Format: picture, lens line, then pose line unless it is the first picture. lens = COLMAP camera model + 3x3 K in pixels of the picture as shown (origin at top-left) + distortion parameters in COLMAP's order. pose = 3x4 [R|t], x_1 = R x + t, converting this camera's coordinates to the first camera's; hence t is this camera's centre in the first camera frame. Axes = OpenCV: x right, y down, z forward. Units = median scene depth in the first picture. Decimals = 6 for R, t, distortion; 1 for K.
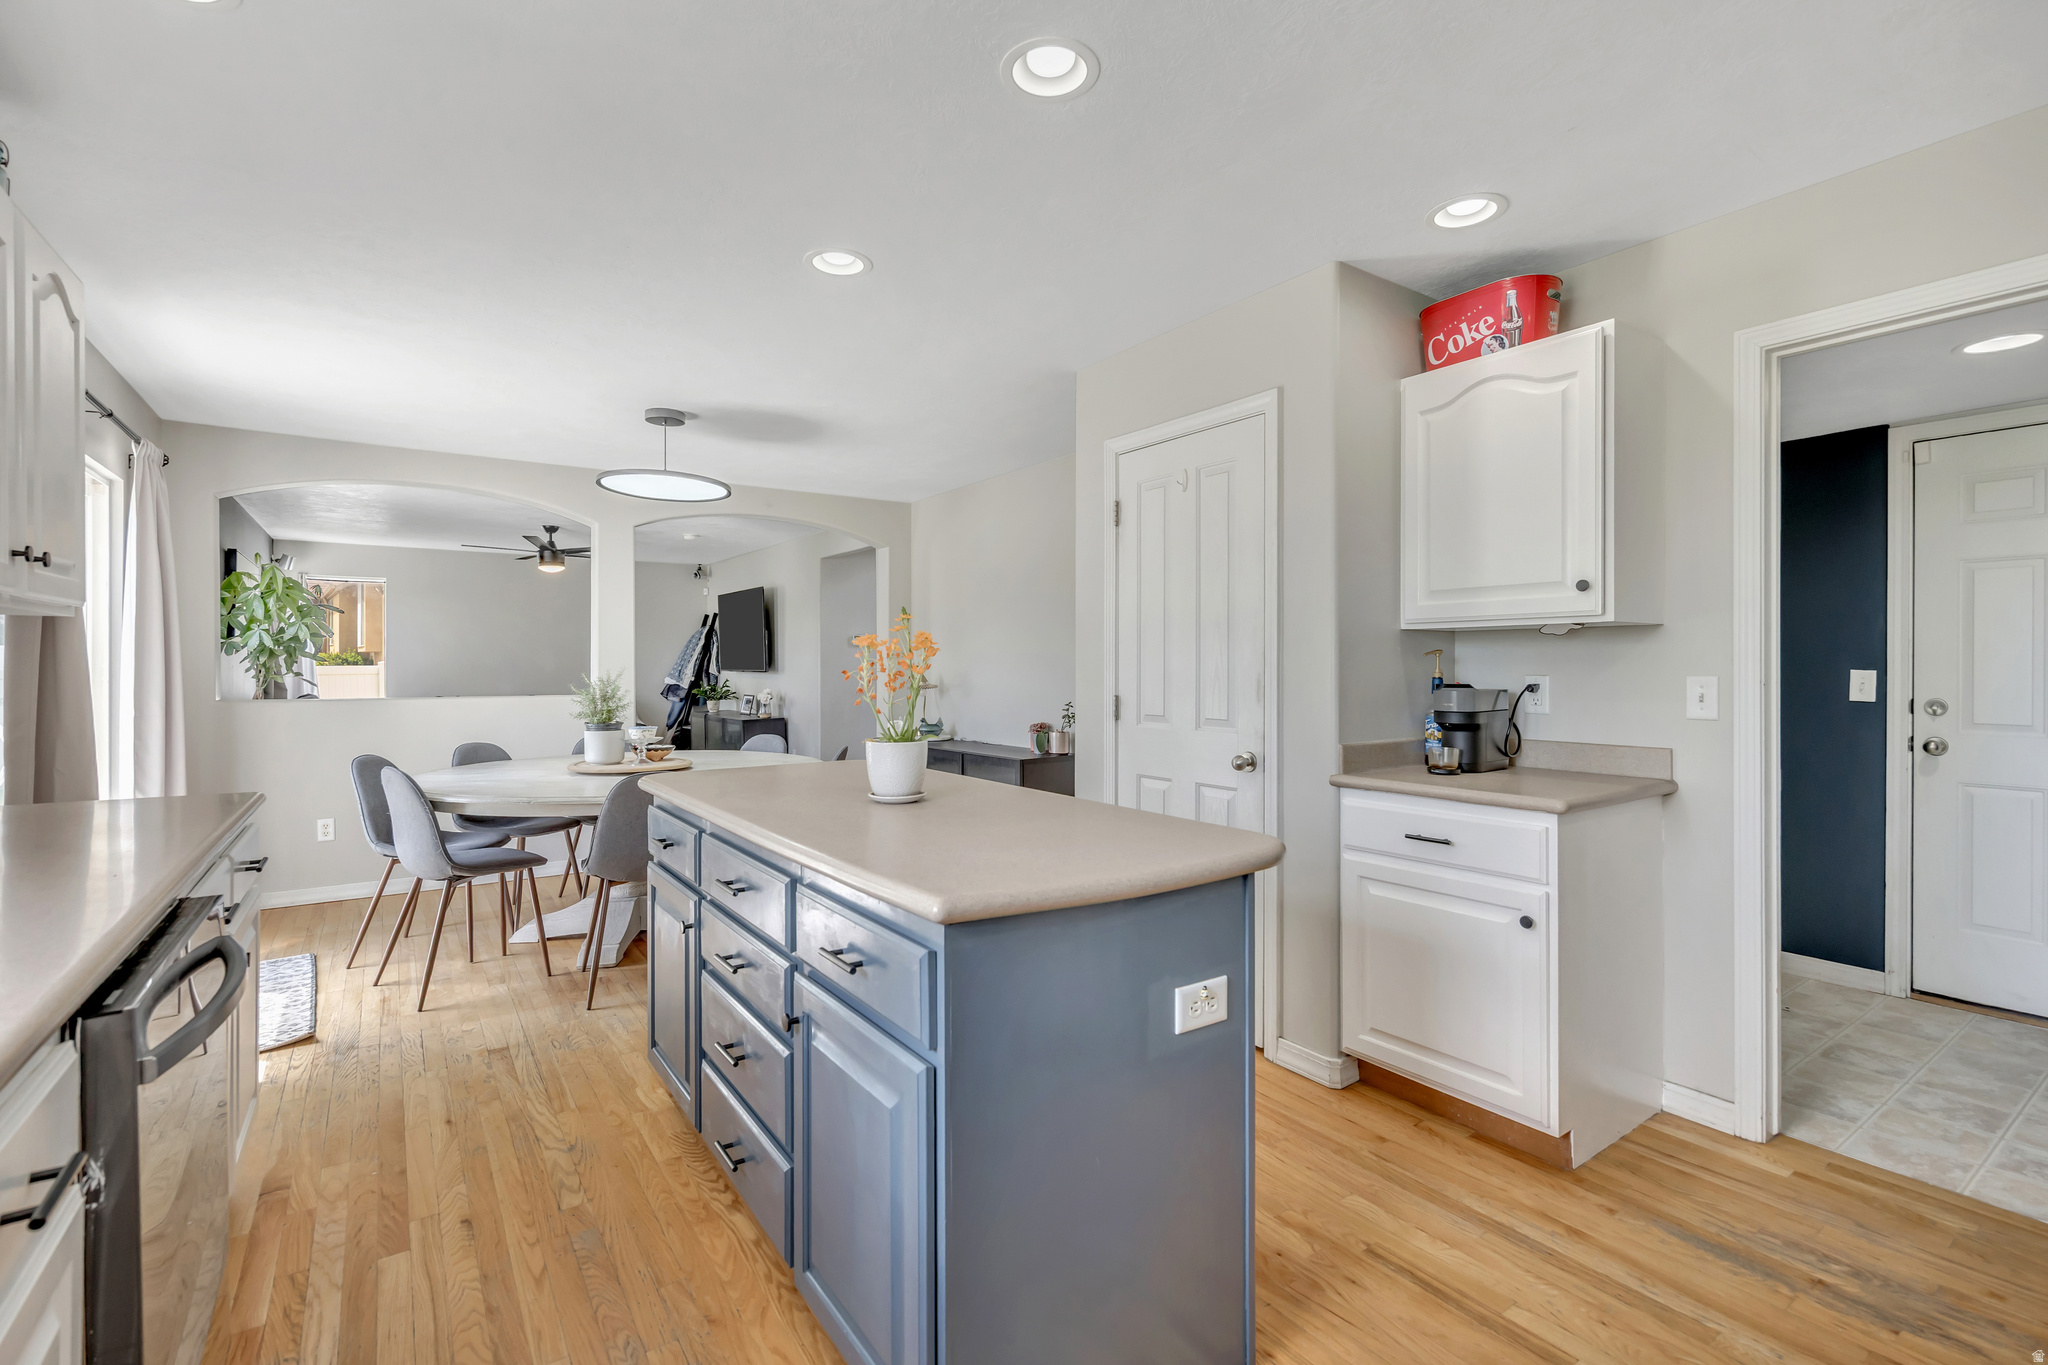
lens RADIAL K [[918.7, 0, 1026.6], [0, 918.7, 680.1], [0, 0, 1]] dist [-0.002271, 0.001215]
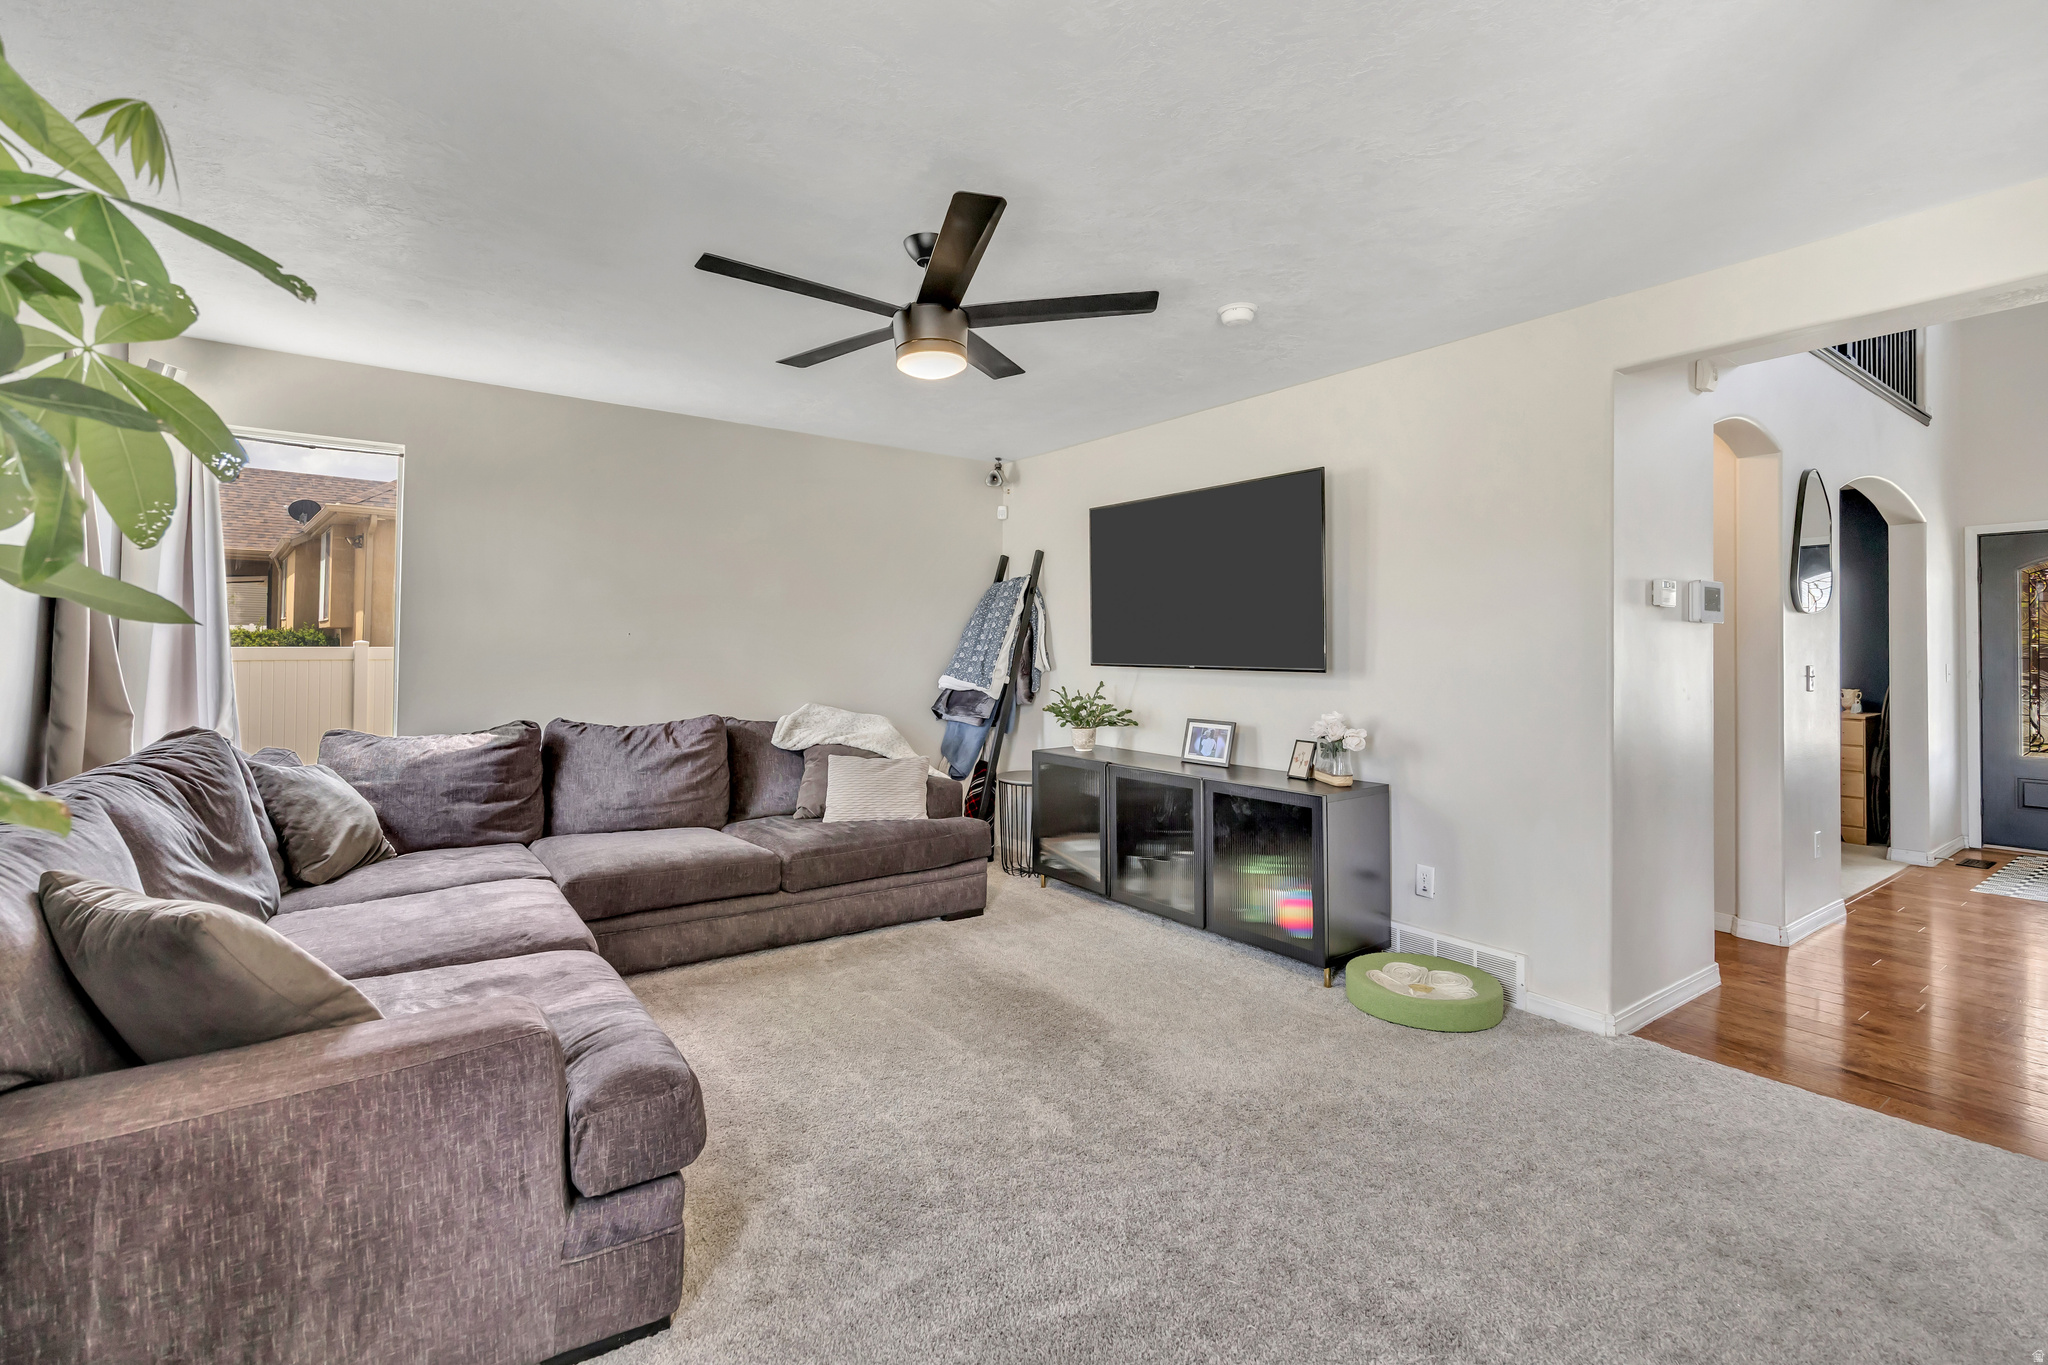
lens RADIAL K [[918.7, 0, 1018.5], [0, 918.7, 661.7], [0, 0, 1]] dist [-0.002271, 0.001215]
pose [[0.999630, 0.010069, 0.025274, -0.365685], [-0.009923, 0.999933, -0.005877, -0.008474], [-0.025332, 0.005624, 0.999663, 0.490251]]
